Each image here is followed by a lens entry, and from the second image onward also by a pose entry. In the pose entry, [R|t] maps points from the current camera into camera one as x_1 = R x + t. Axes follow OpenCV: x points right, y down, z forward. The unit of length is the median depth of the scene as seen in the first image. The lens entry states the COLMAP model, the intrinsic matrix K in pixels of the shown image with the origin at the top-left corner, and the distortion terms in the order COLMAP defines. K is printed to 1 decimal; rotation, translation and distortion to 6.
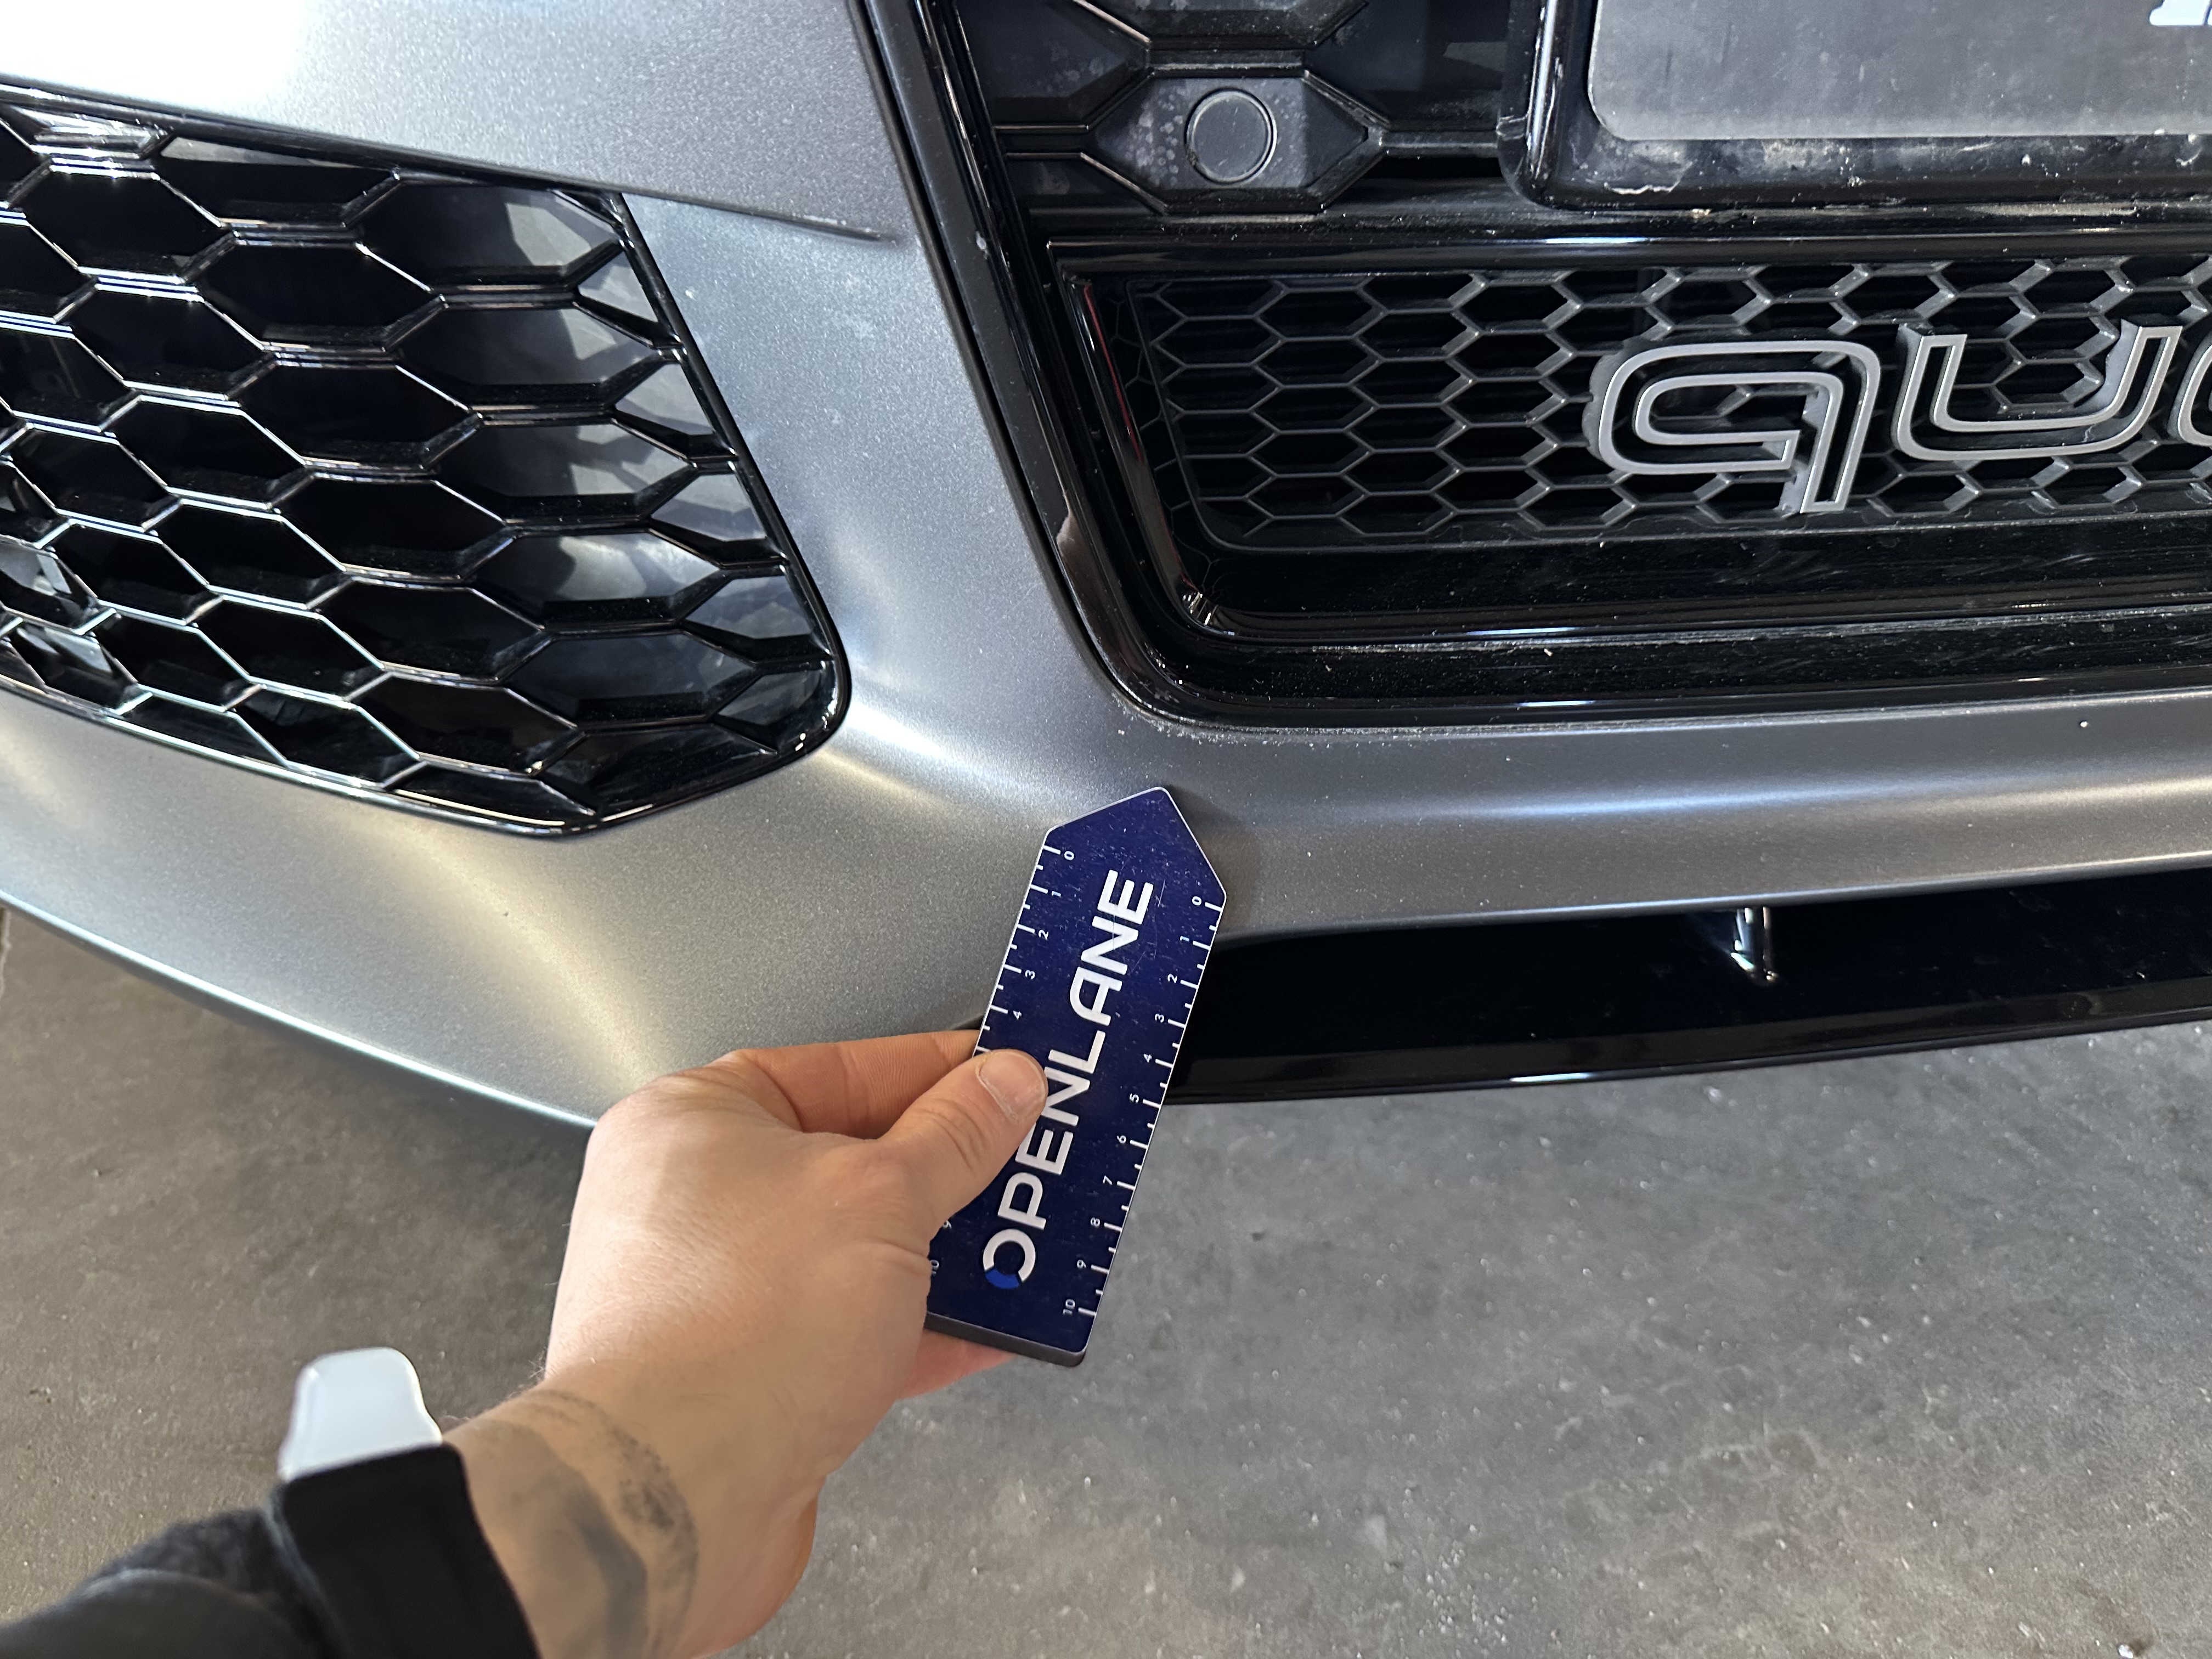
lens RADIAL K [[1554.6, 0, 1099.9], [0, 1554.6, 855.8], [0, 0, 1]] dist [-0.000587, -0.008583]
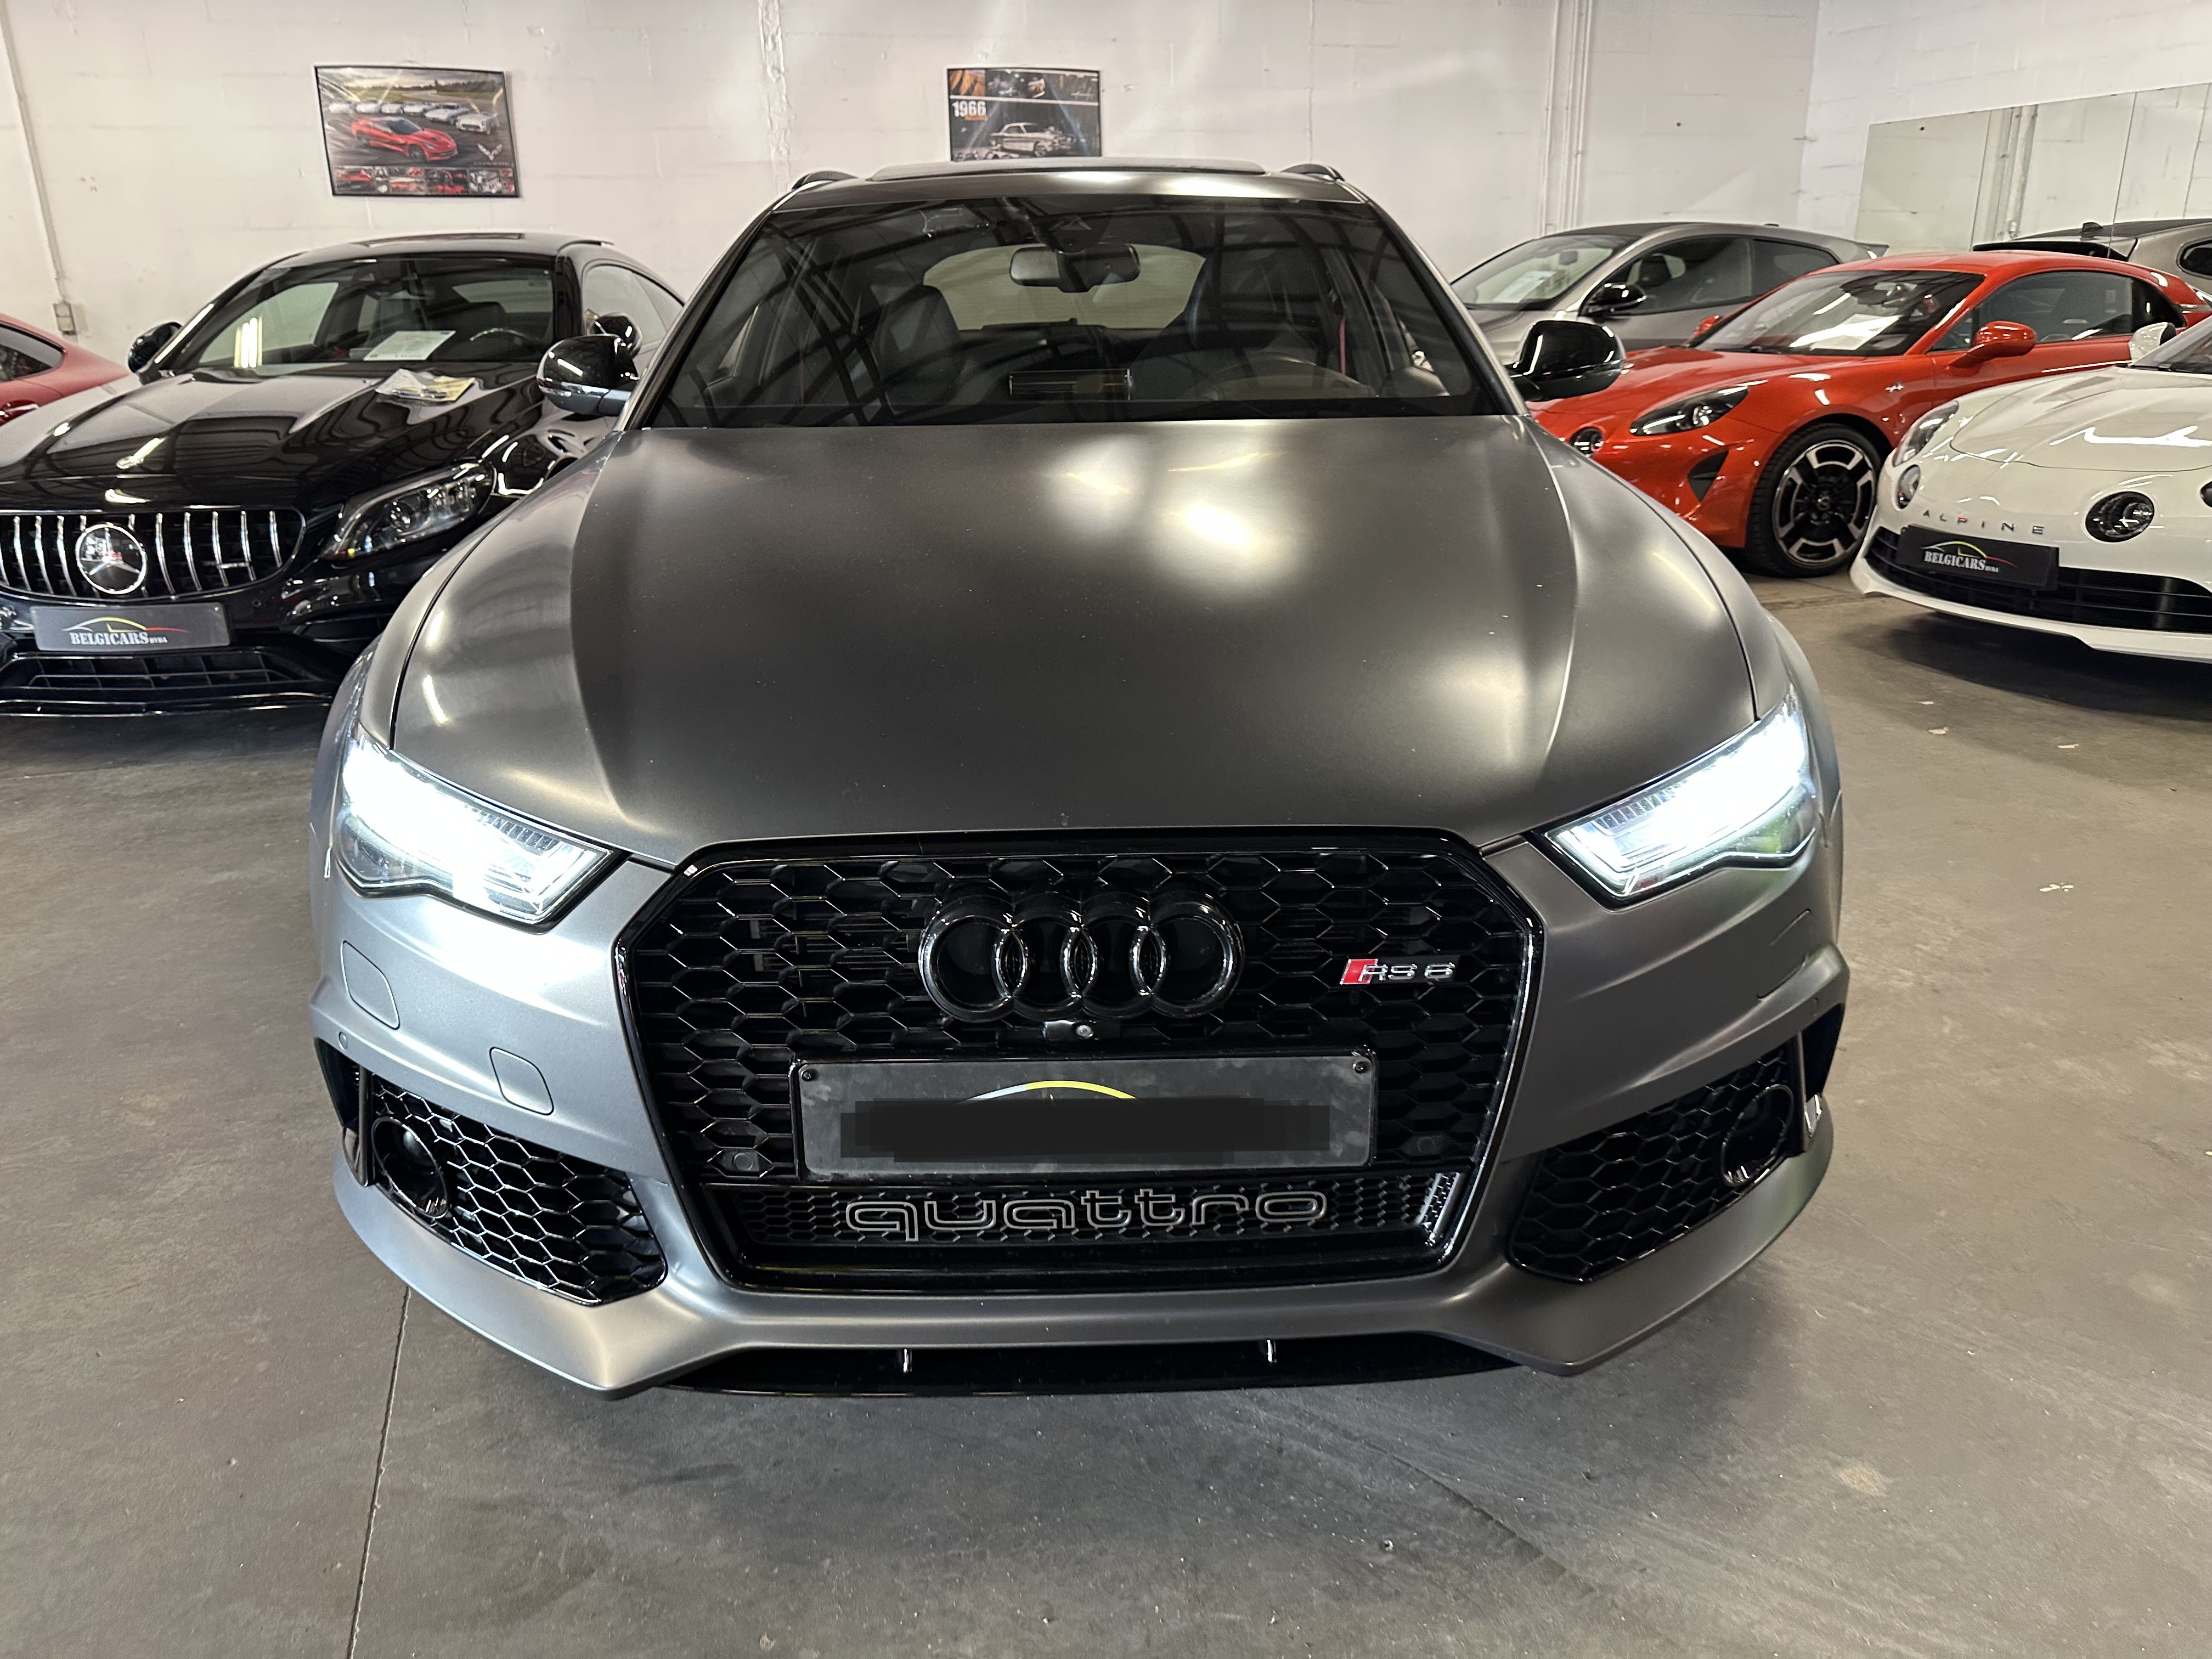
lens RADIAL K [[1570.3, 0, 1106.0], [0, 1570.3, 829.5], [0, 0, 1]] dist [0.000079, -0.003067]
pose [[0.989434, 0.030350, -0.141771, 1.387146], [-0.067017, 0.962849, -0.261592, -0.209730], [0.128565, 0.268329, 0.954710, -2.768351]]
